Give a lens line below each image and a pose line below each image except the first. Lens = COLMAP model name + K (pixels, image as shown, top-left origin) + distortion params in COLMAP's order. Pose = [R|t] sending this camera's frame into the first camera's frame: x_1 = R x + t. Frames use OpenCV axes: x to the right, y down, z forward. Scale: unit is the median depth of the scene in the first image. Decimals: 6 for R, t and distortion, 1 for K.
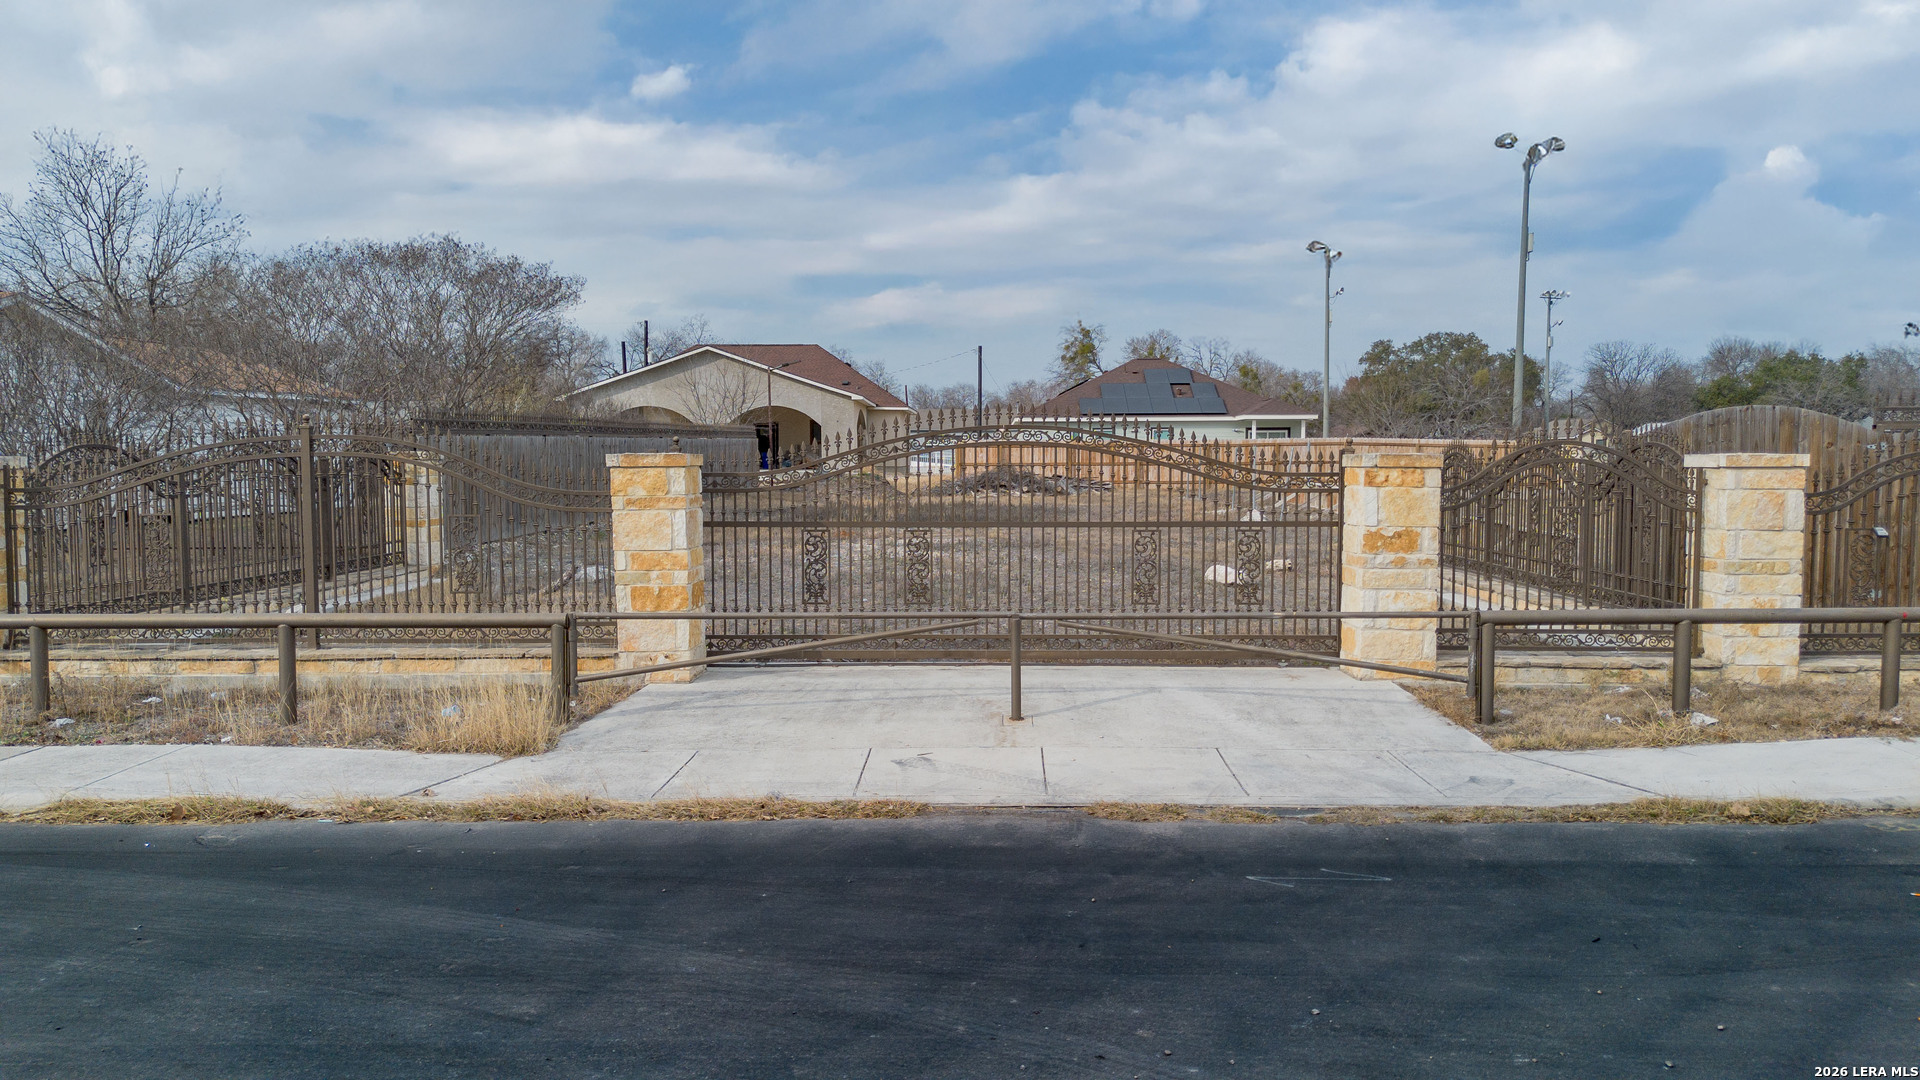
lens RADIAL K [[1345.3, 0, 947.0], [0, 1345.3, 547.3], [0, 0, 1]] dist [0.053264, -0.036253]
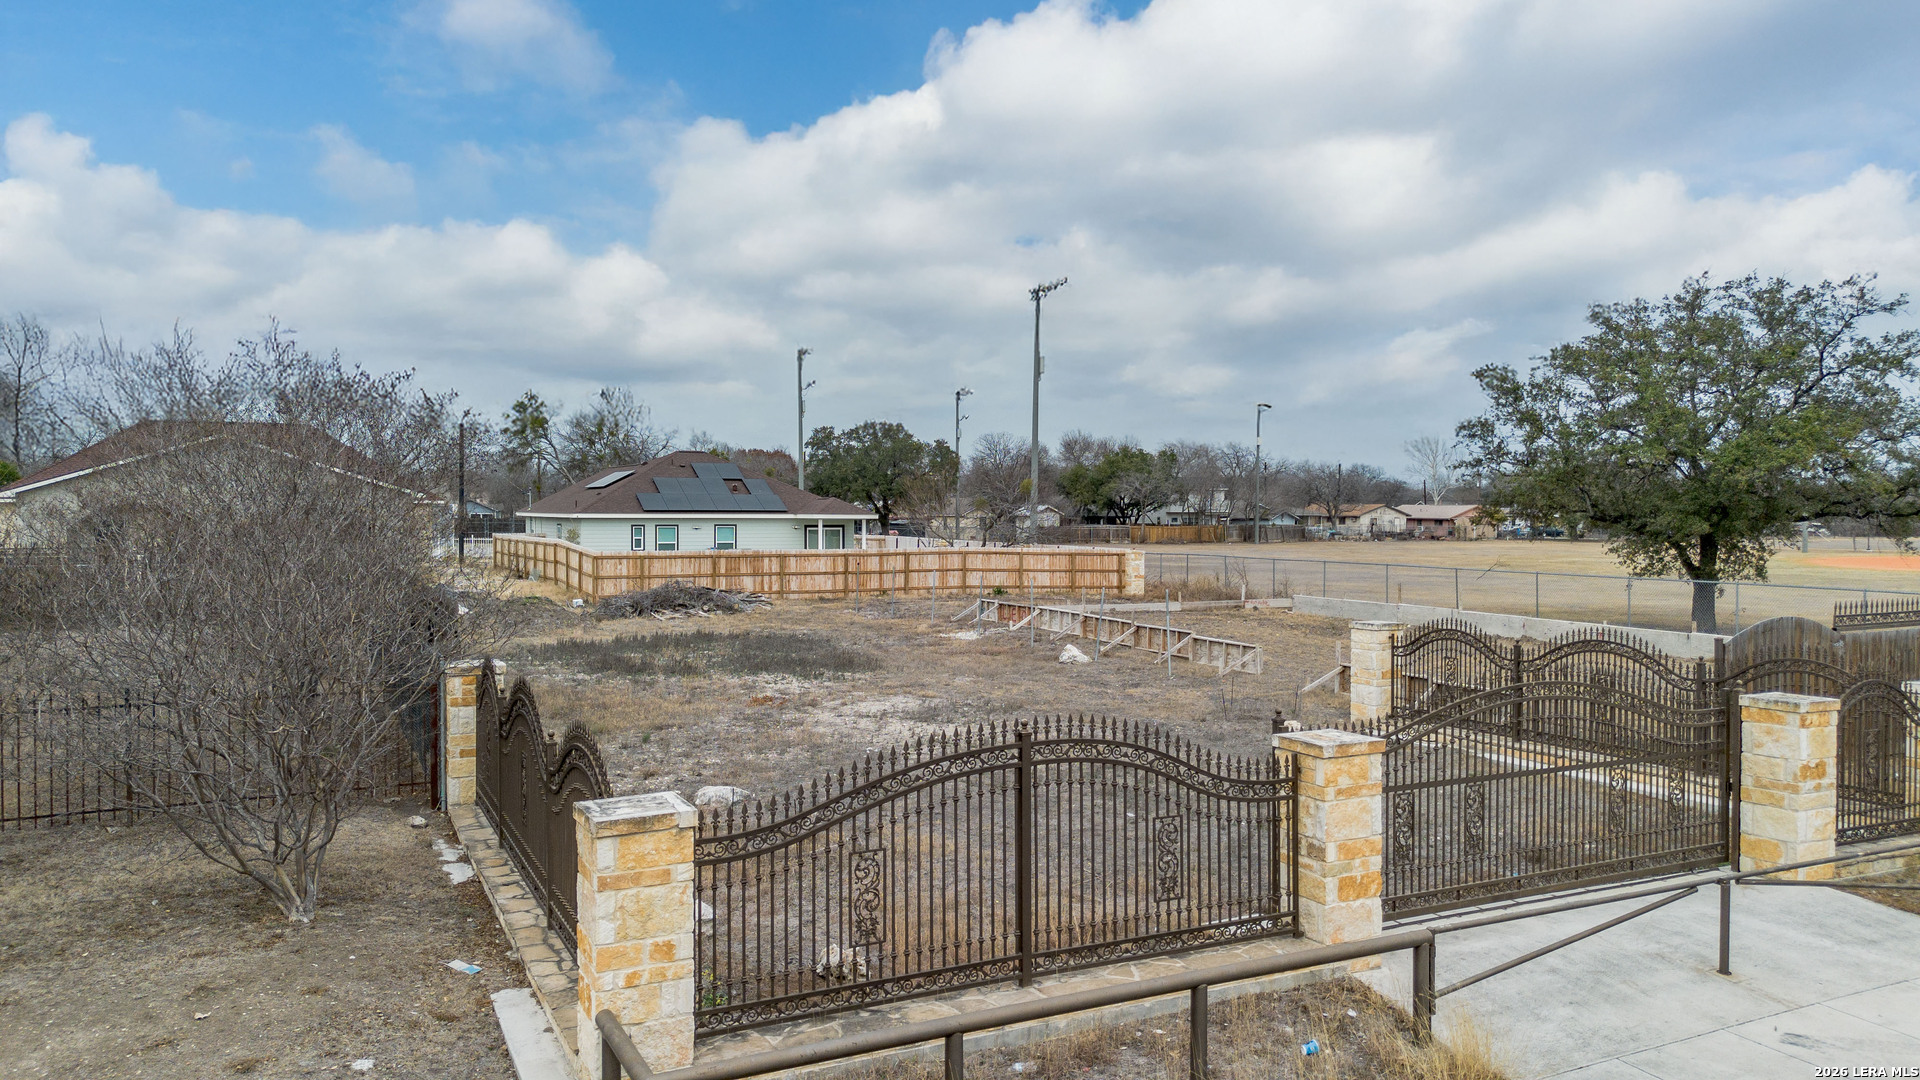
lens RADIAL K [[1345.3, 0, 949.7], [0, 1345.3, 538.9], [0, 0, 1]] dist [0.053264, -0.036253]
pose [[0.884168, -0.005931, 0.467132, -0.743004], [0.028998, 0.998688, -0.042207, -0.144909], [-0.466268, 0.050864, 0.883180, 0.190565]]
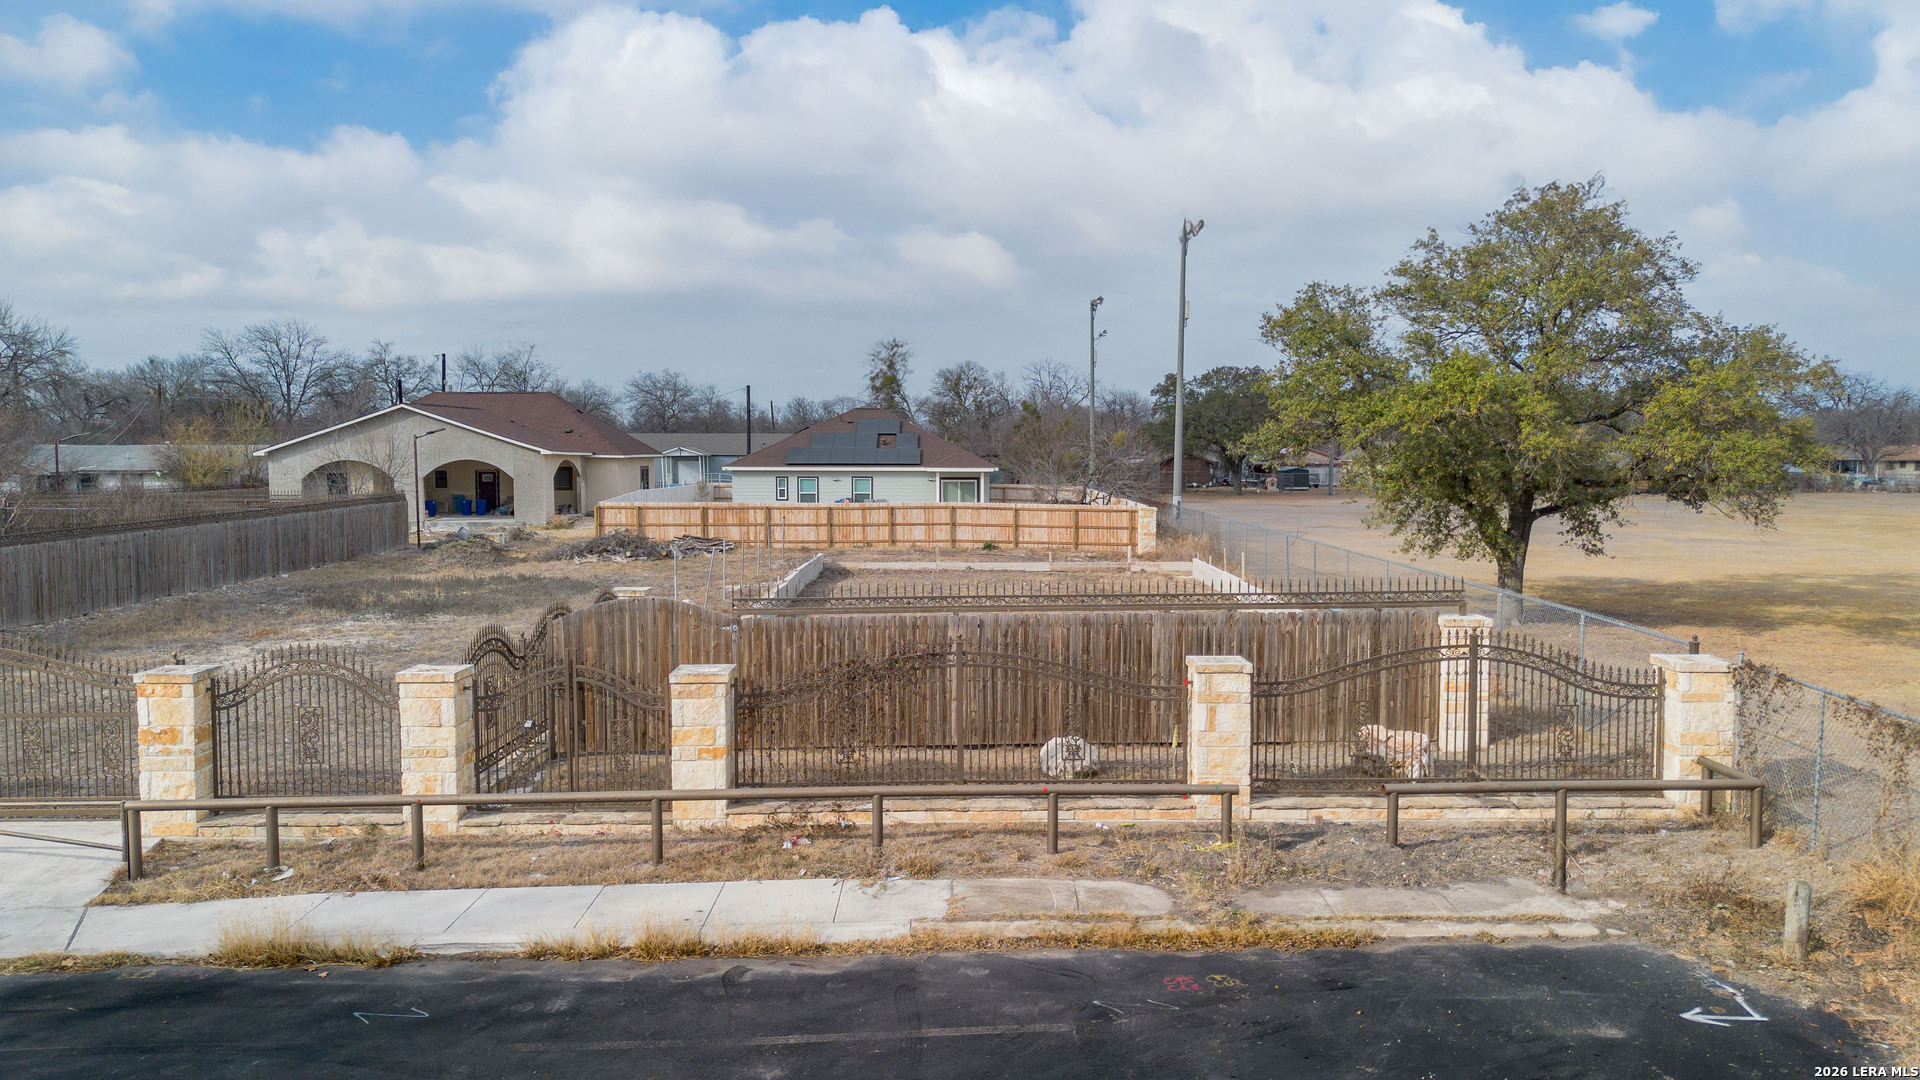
lens RADIAL K [[1345.3, 0, 964.3], [0, 1345.3, 534.1], [0, 0, 1]] dist [0.053264, -0.036253]
pose [[0.998191, -0.001177, 0.060113, 0.815004], [0.001784, 0.999948, -0.010042, -0.149189], [-0.060098, 0.010131, 0.998141, -0.328450]]
